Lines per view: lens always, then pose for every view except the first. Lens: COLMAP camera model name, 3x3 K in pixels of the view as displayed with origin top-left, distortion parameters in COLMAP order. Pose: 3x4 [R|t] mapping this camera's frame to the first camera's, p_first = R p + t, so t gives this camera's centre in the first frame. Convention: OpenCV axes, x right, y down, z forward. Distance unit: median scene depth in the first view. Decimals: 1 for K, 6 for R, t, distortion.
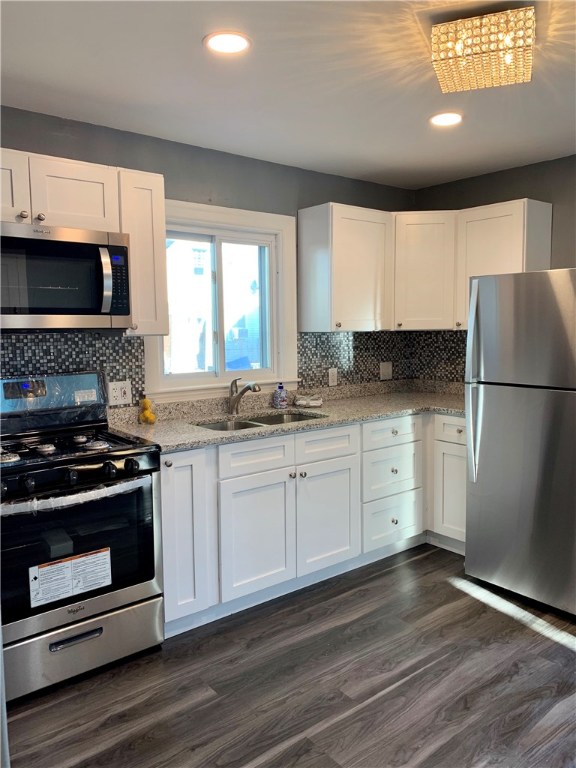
lens RADIAL K [[582.8, 0, 293.5], [0, 582.8, 379.0], [0, 0, 1]] dist [0.049423, -0.046961]
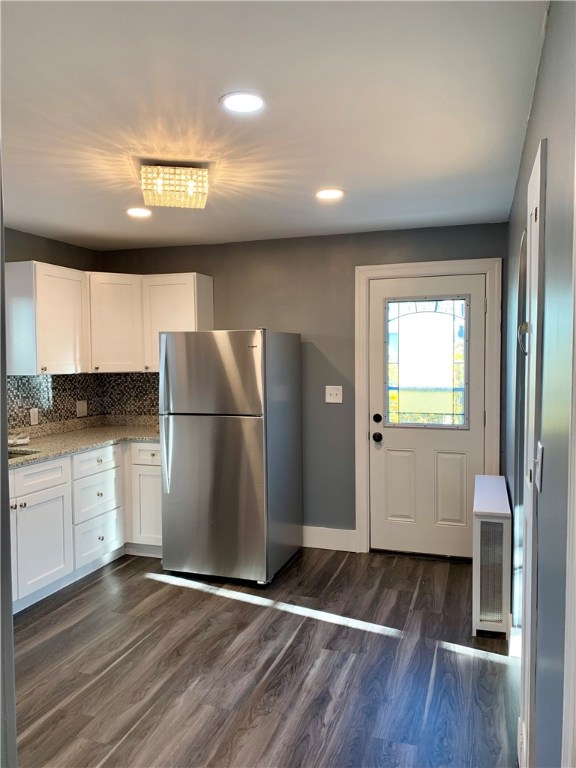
lens RADIAL K [[582.8, 0, 288.1], [0, 582.8, 386.5], [0, 0, 1]] dist [0.049423, -0.046961]
pose [[0.845809, -0.024242, 0.532935, -0.139726], [0.049549, 0.998219, -0.033232, 0.000981], [-0.531180, 0.054514, 0.845504, -0.215269]]
